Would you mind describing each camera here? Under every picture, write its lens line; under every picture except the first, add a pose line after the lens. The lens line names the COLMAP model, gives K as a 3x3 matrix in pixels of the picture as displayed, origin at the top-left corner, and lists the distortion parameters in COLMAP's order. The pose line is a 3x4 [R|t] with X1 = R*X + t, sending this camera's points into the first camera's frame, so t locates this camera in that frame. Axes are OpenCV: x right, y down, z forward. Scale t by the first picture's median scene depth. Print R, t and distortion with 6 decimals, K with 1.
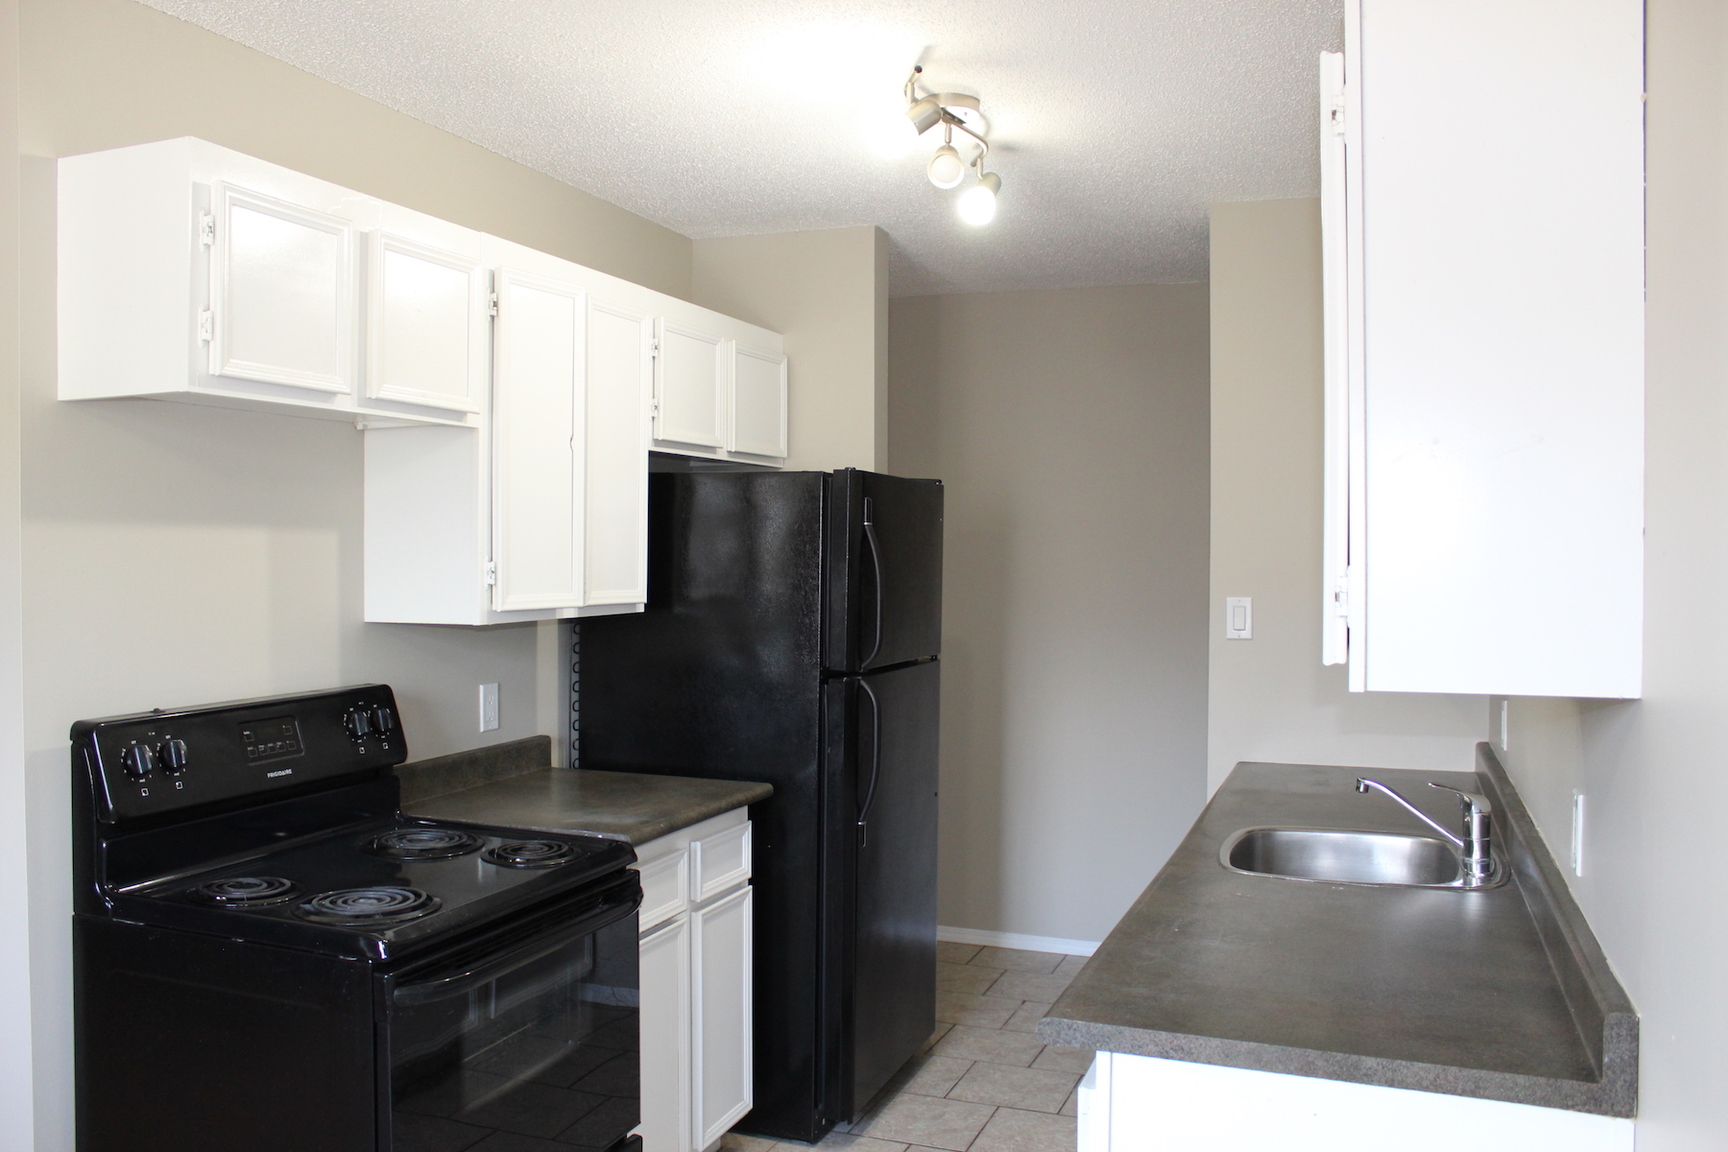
lens RADIAL K [[1400.2, 0, 864.0], [0, 1400.2, 576.0], [0, 0, 1]] dist [-0.073382, -0.001883]
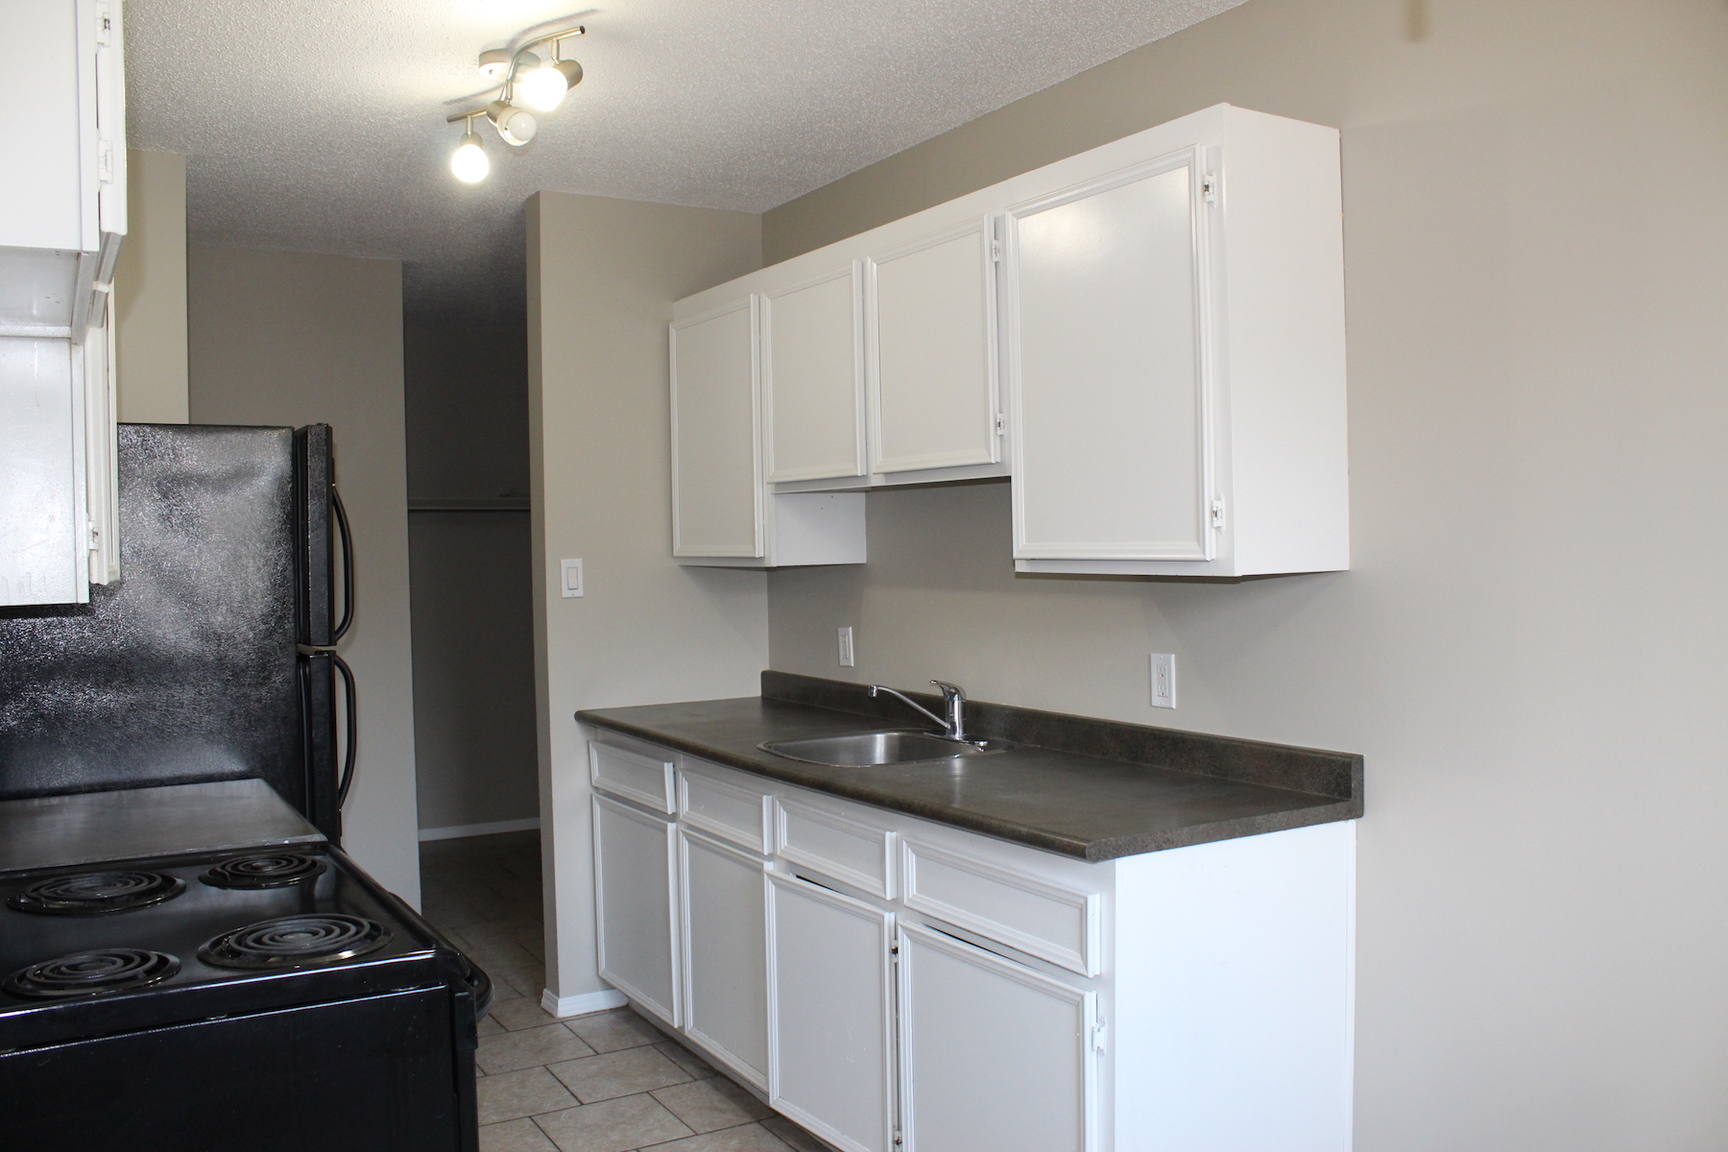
lens RADIAL K [[1400.2, 0, 864.0], [0, 1400.2, 576.0], [0, 0, 1]] dist [-0.073382, -0.001883]
pose [[0.616826, -0.038476, 0.786158, -0.657512], [0.036998, 0.999118, 0.019869, 0.023124], [-0.786229, 0.016831, 0.617706, 0.233948]]
